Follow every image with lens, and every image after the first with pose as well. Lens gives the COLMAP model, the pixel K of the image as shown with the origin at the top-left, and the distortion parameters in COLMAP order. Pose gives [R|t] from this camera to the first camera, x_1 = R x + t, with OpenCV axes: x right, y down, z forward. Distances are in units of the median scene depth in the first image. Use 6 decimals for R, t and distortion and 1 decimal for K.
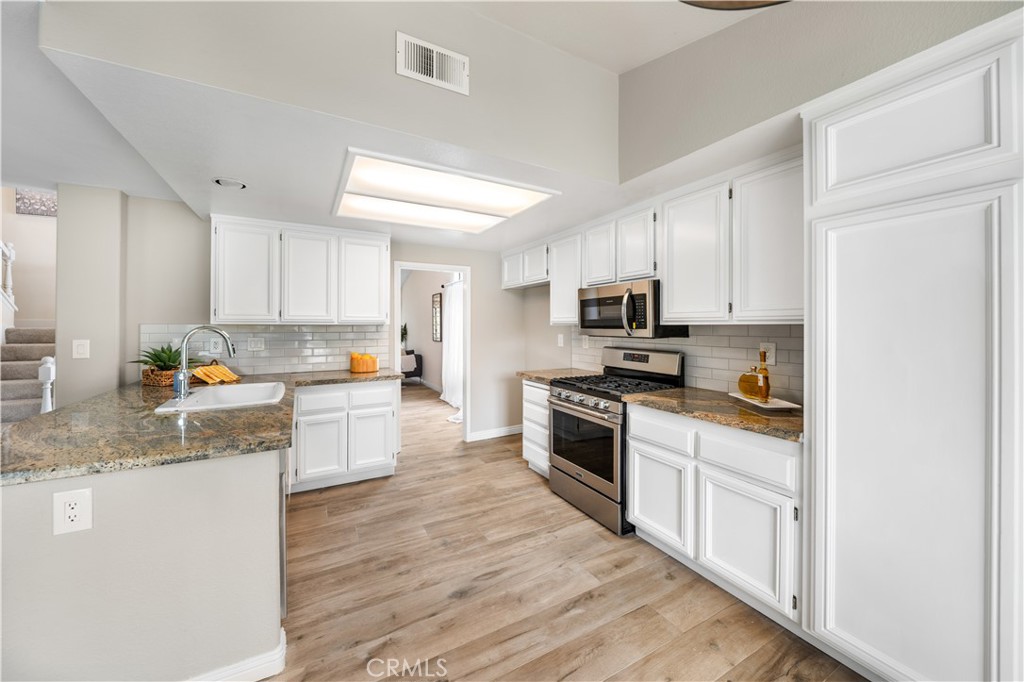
lens RADIAL K [[364.8, 0, 495.6], [0, 364.8, 323.5], [0, 0, 1]] dist [-0.007903, -0.000116]
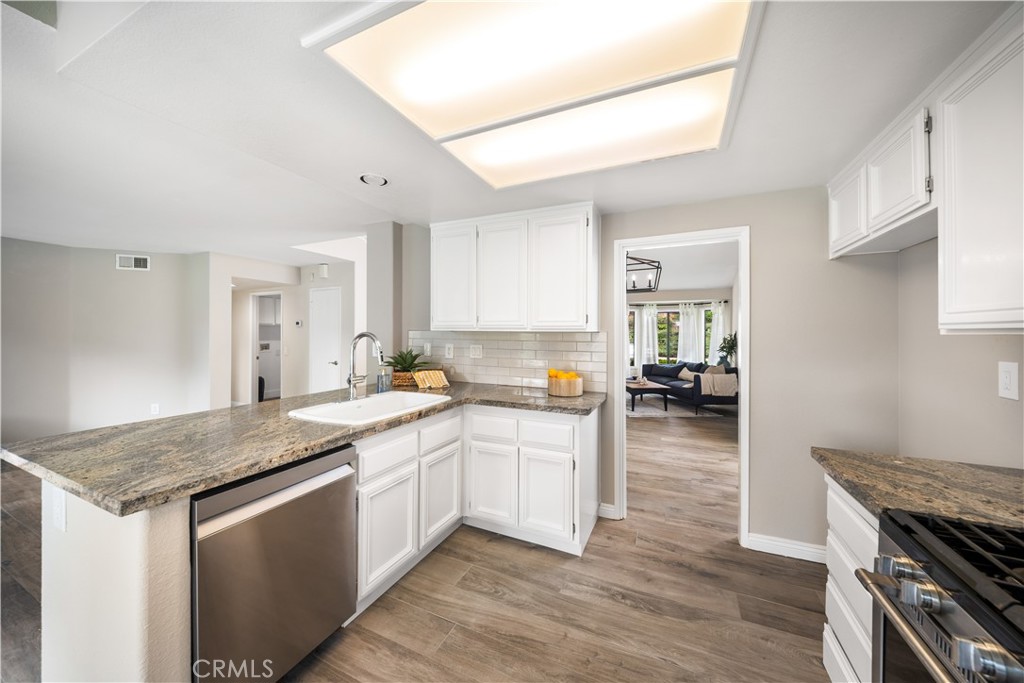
lens RADIAL K [[364.8, 0, 518.7], [0, 364.8, 329.1], [0, 0, 1]] dist [-0.007903, -0.000116]
pose [[0.638100, -0.003638, -0.769945, 0.170553], [-0.004446, 0.999955, -0.008410, 0.005209], [0.769940, 0.008789, 0.638055, 0.507337]]
